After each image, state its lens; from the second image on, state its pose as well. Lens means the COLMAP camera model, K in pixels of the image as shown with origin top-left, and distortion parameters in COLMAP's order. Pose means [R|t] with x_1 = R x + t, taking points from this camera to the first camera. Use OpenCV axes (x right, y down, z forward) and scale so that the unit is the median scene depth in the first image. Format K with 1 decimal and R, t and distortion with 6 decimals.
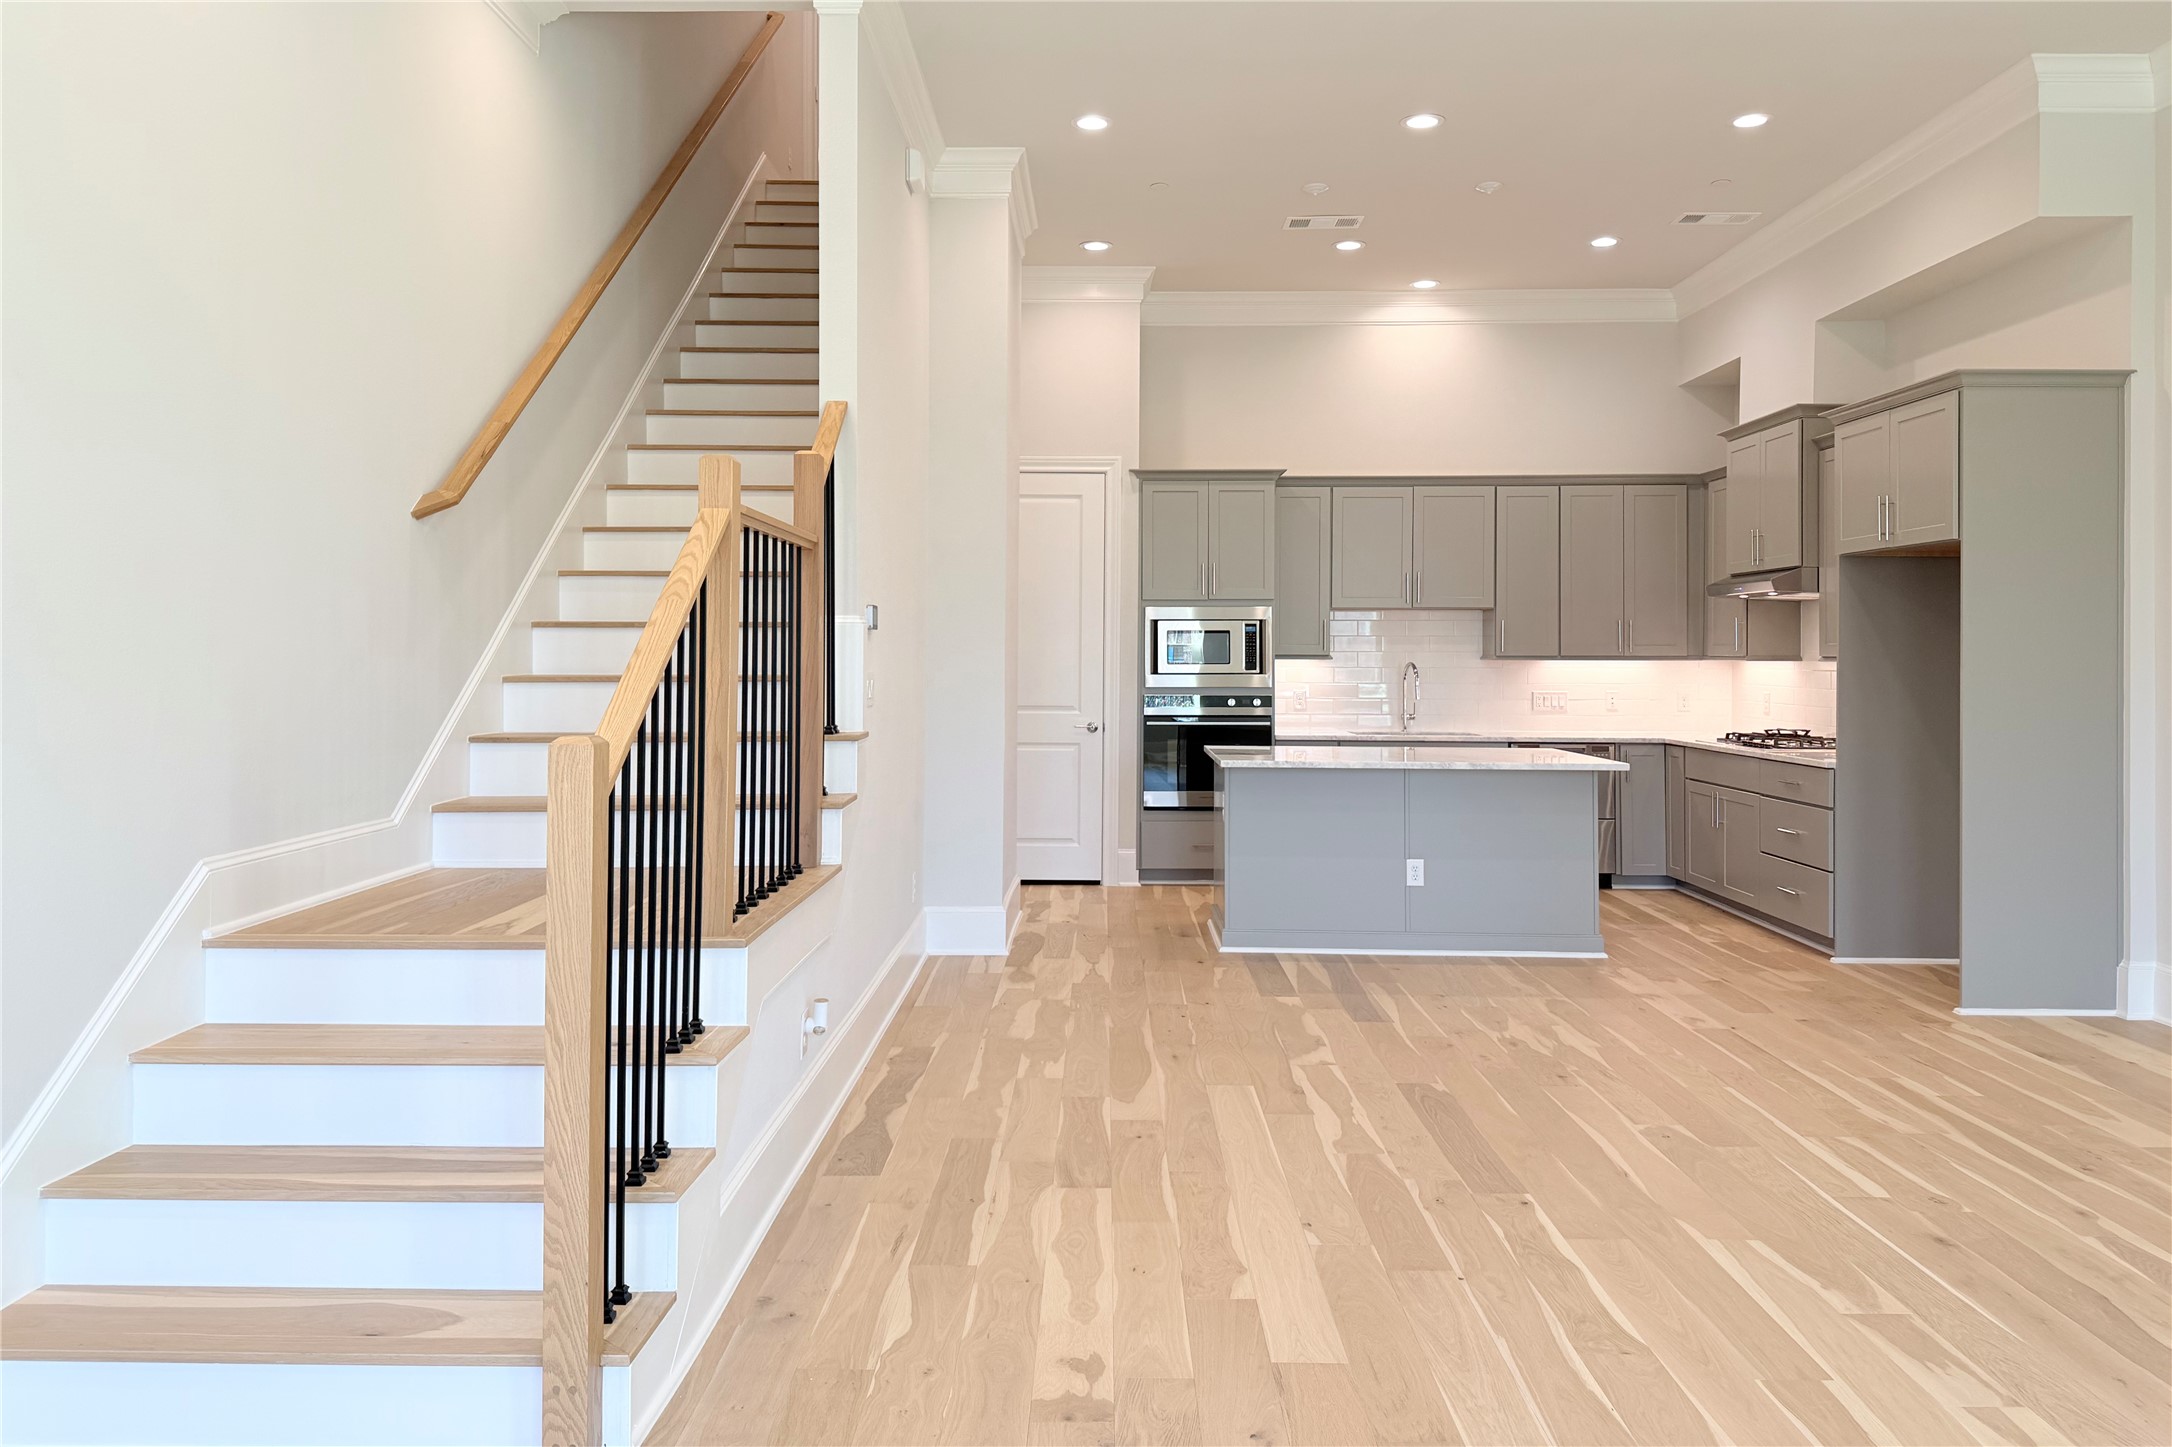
lens RADIAL K [[1541.2, 0, 1086.4], [0, 1541.2, 645.6], [0, 0, 1]] dist [0.053576, -0.061011]
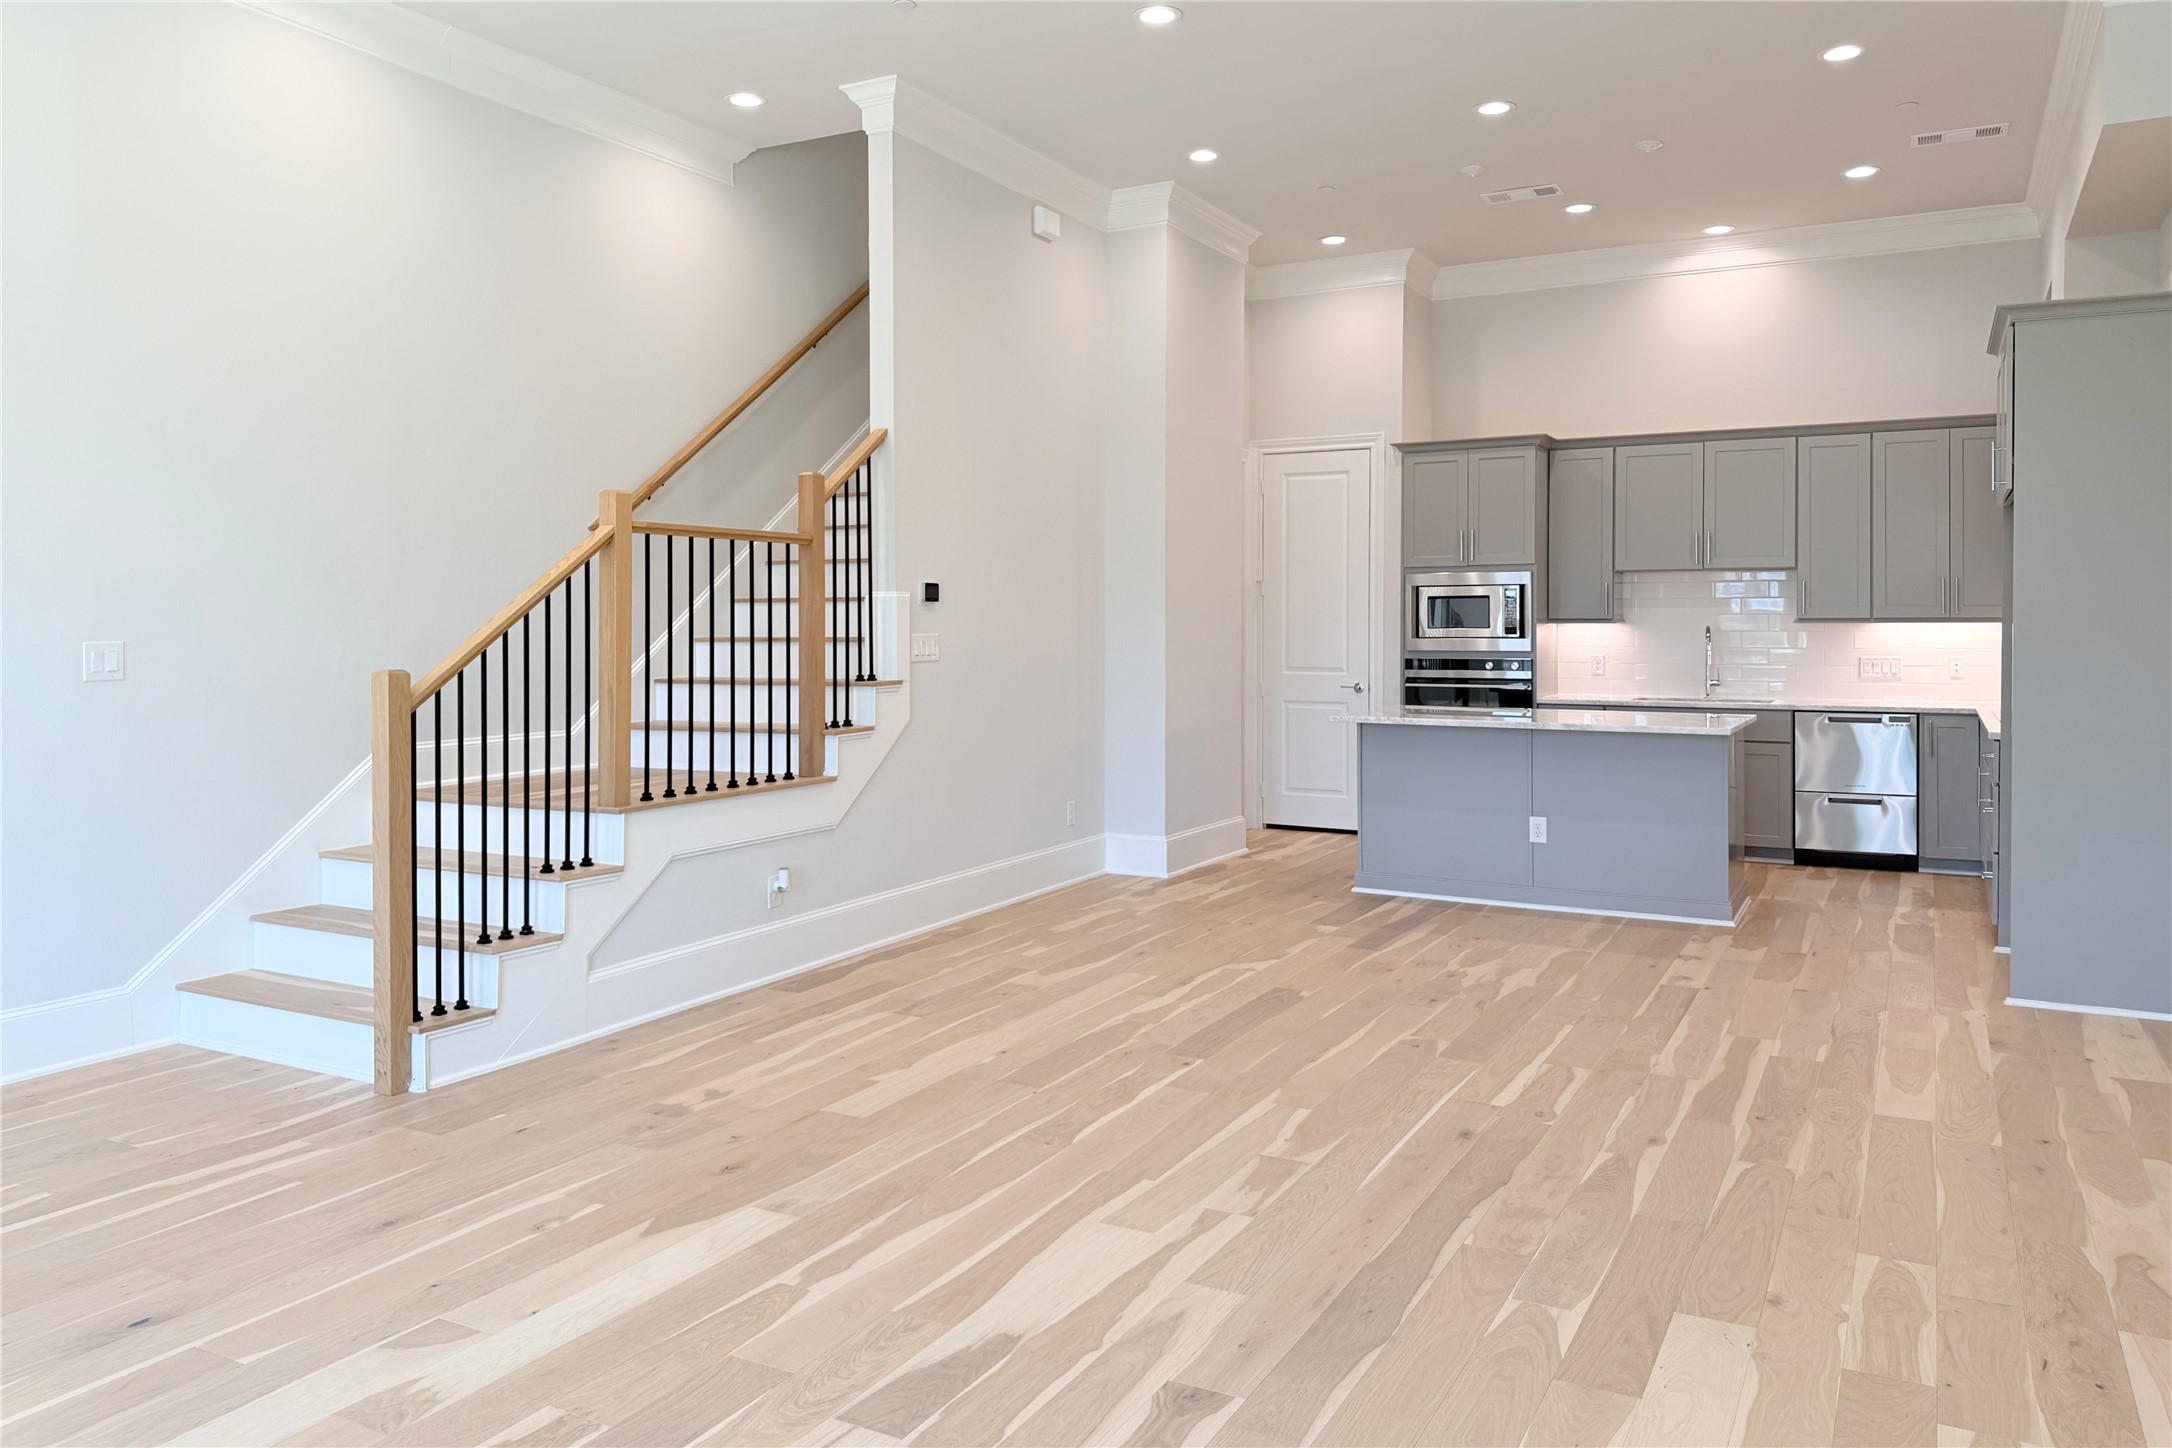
lens RADIAL K [[1576.8, 0, 1052.1], [0, 1576.8, 622.8], [0, 0, 1]] dist [0.050633, -0.074720]
pose [[0.879771, -0.004718, -0.475375, 0.429886], [0.008039, 0.999955, 0.004954, 0.001124], [0.475330, -0.008180, 0.879770, -0.079252]]
